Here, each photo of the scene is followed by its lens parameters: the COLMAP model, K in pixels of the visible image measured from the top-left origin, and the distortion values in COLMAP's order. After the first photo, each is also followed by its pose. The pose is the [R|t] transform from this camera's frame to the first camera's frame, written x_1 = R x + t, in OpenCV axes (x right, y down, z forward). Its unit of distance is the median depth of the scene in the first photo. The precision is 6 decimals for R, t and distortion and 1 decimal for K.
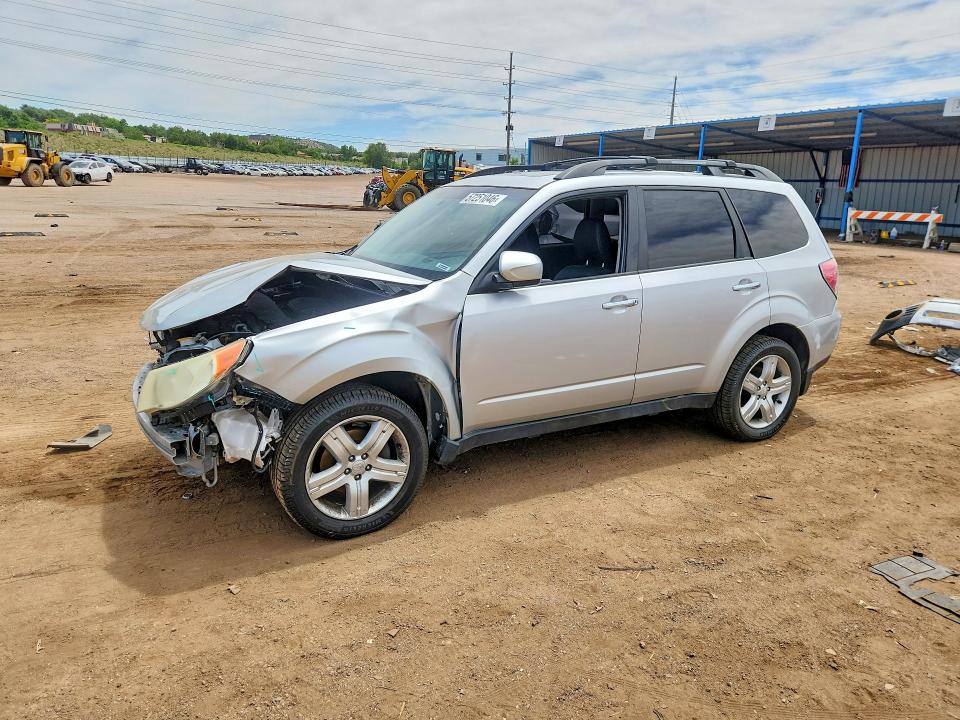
lens RADIAL K [[637.6, 0, 480.0], [0, 637.6, 360.0], [0, 0, 1]] dist [0.070263, -0.056573]
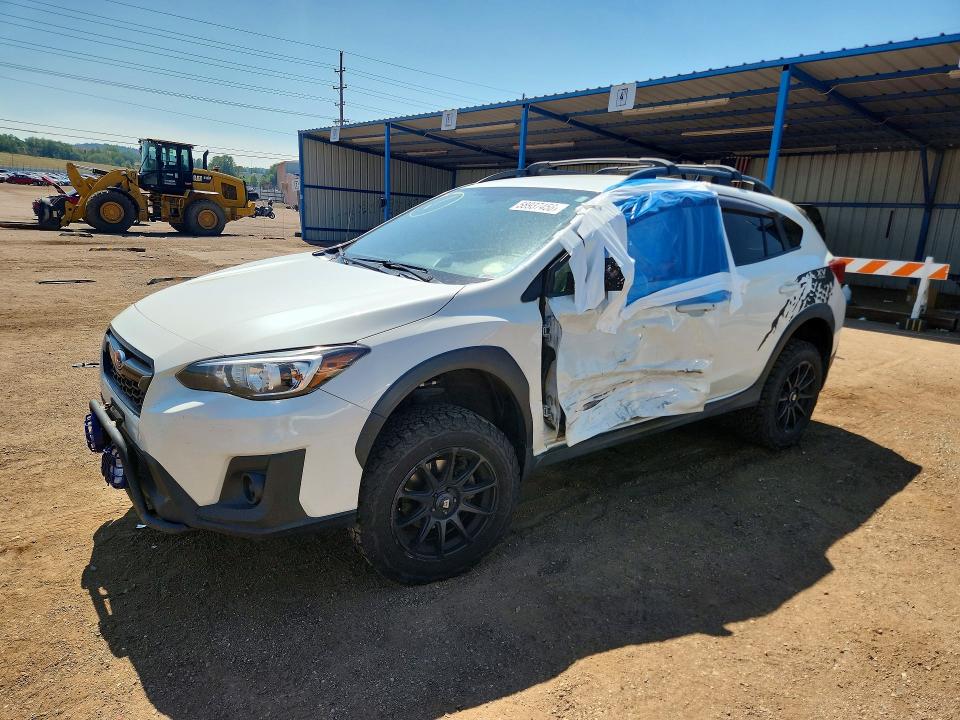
lens RADIAL K [[637.6, 0, 480.0], [0, 637.6, 360.0], [0, 0, 1]] dist [0.070263, -0.056573]
pose [[0.980373, -0.022958, 0.195812, 0.126336], [0.029140, 0.999162, -0.028752, -0.074725], [-0.194988, 0.033894, 0.980220, 0.294711]]
